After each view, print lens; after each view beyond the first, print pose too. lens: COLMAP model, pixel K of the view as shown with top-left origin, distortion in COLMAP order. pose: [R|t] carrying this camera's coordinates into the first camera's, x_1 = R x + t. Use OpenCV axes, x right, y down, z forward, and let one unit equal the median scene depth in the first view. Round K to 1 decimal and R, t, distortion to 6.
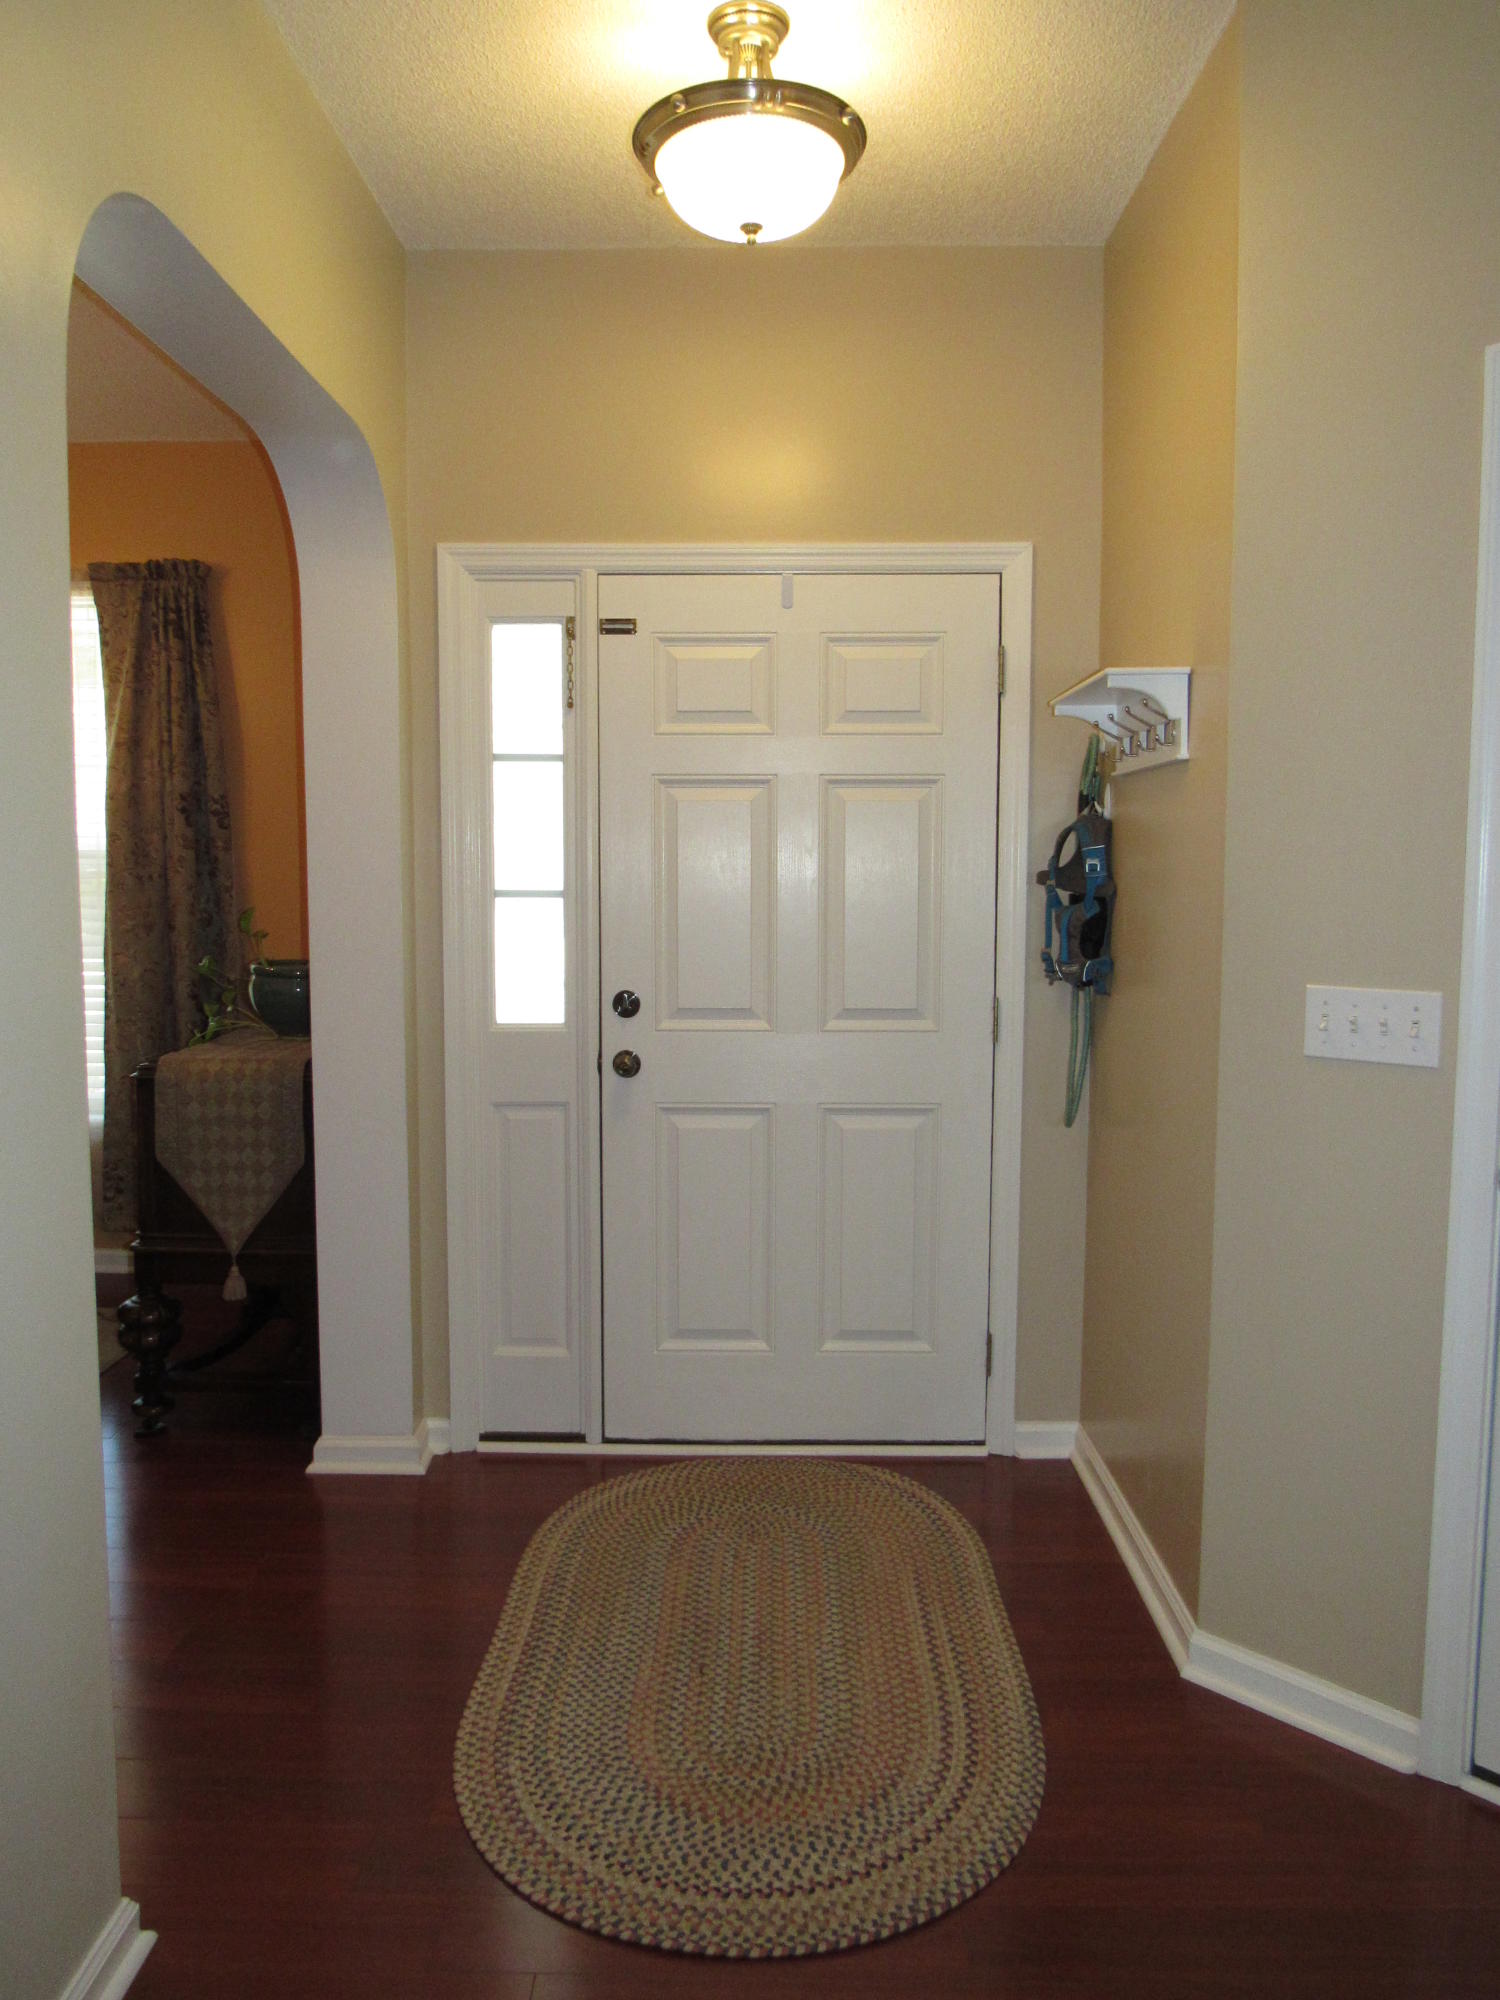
lens RADIAL K [[1434.4, 0, 750.6], [0, 1434.4, 1000.4], [0, 0, 1]] dist [-0.017899, 0.023465]
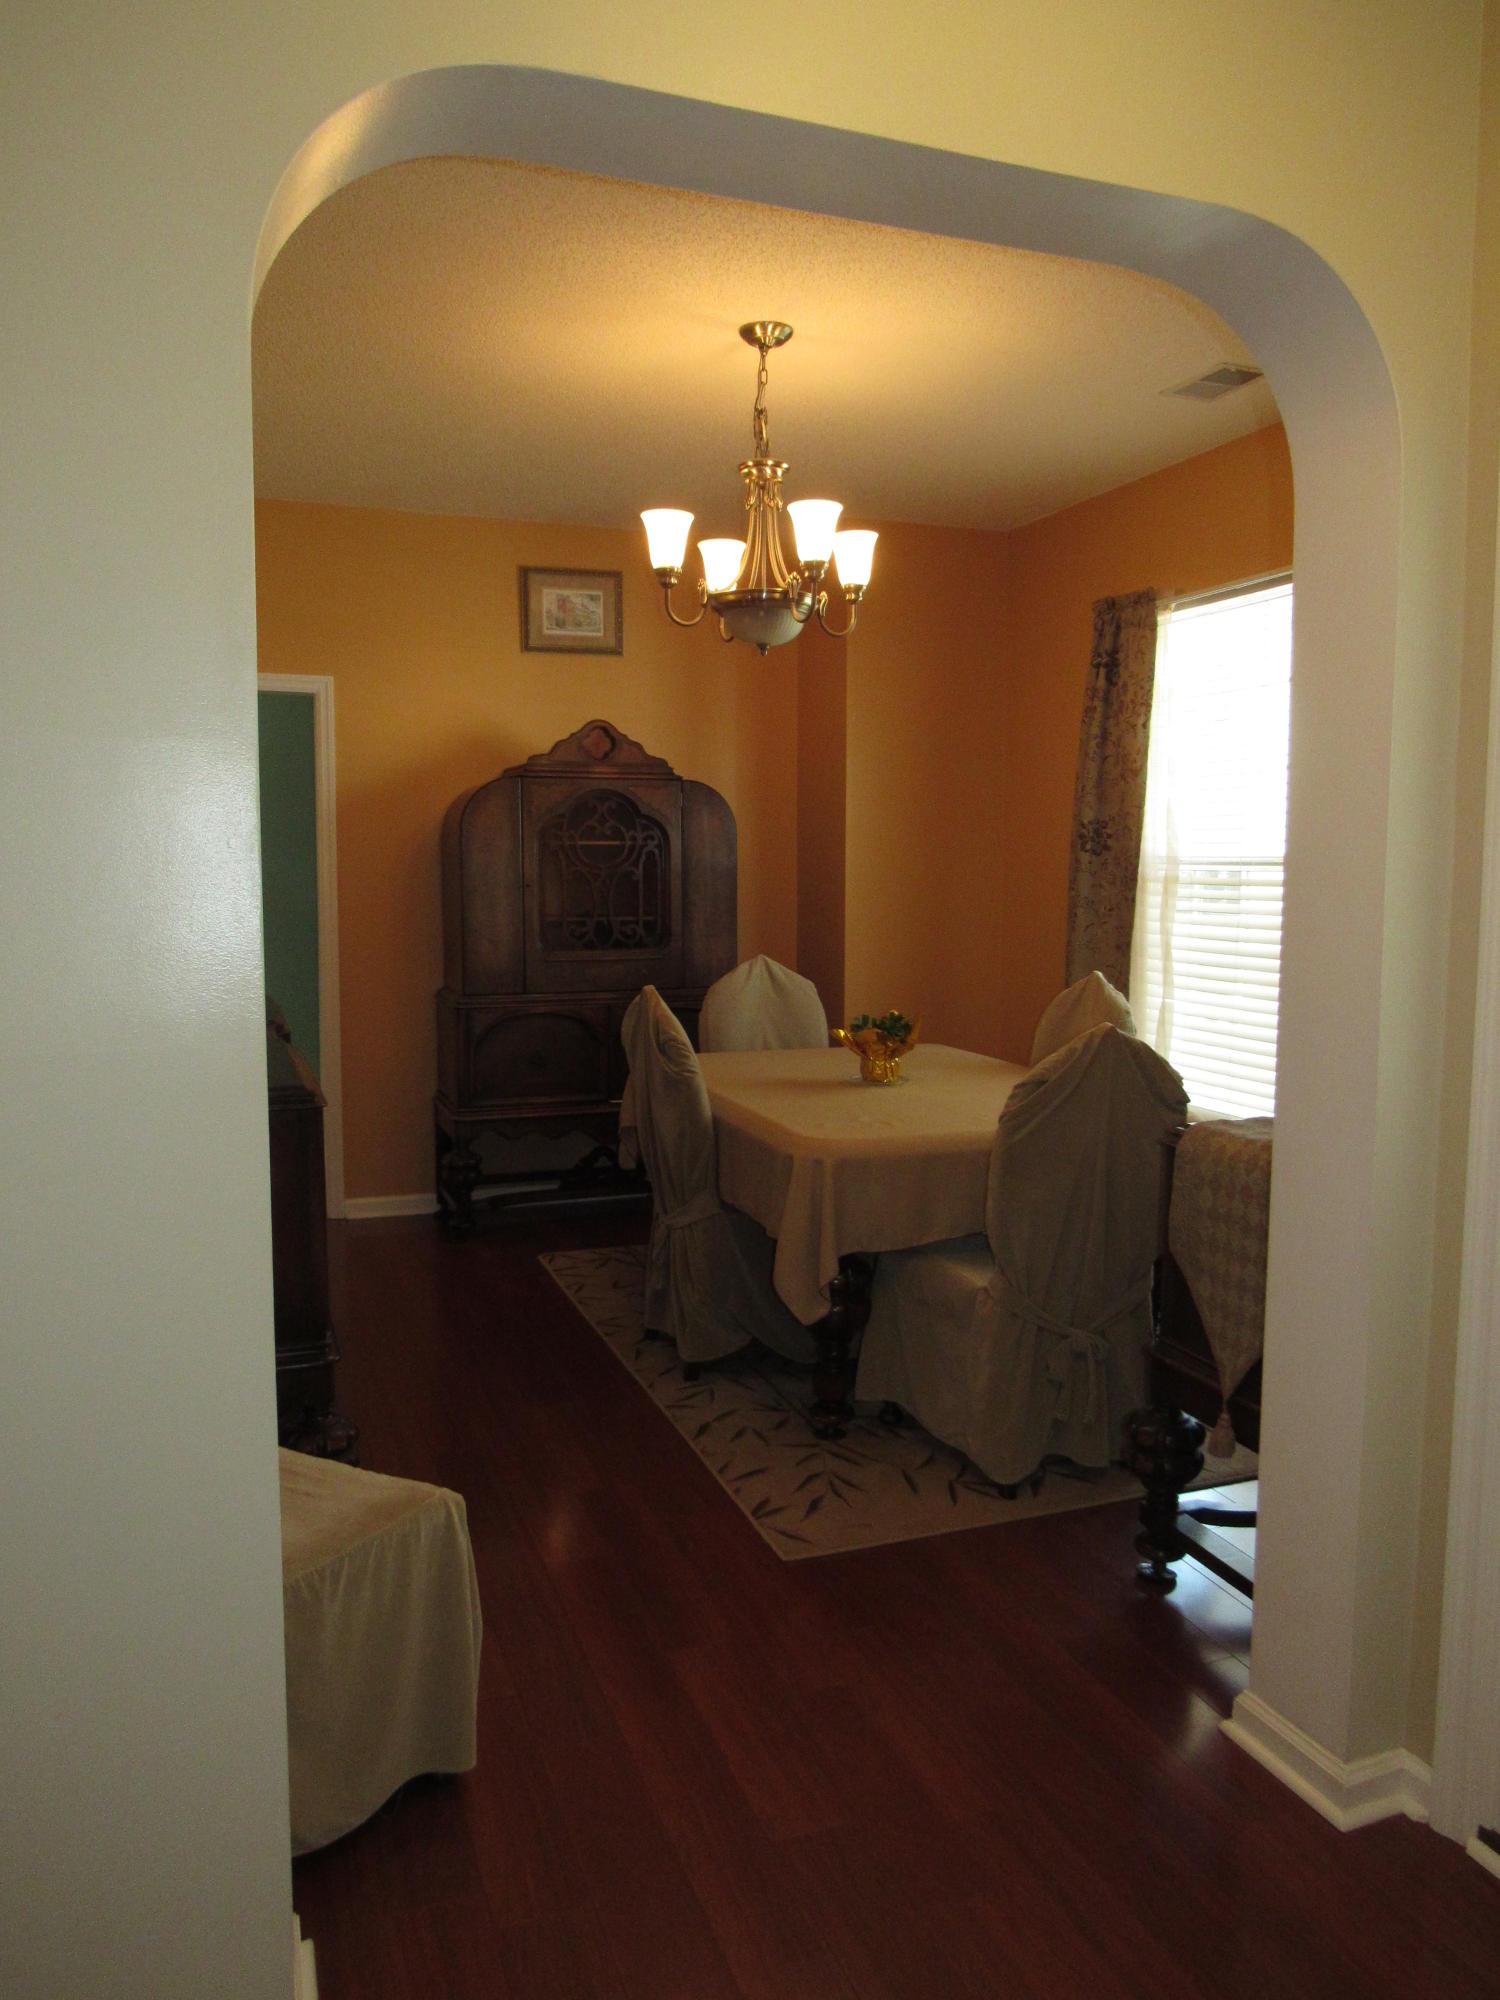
lens RADIAL K [[1434.4, 0, 751.7], [0, 1434.4, 996.6], [0, 0, 1]] dist [-0.017899, 0.023465]
pose [[0.366753, 0.075415, -0.927256, 0.233338], [-0.083054, 0.995383, 0.048106, -0.048998], [0.926604, 0.059369, 0.371324, 0.475229]]
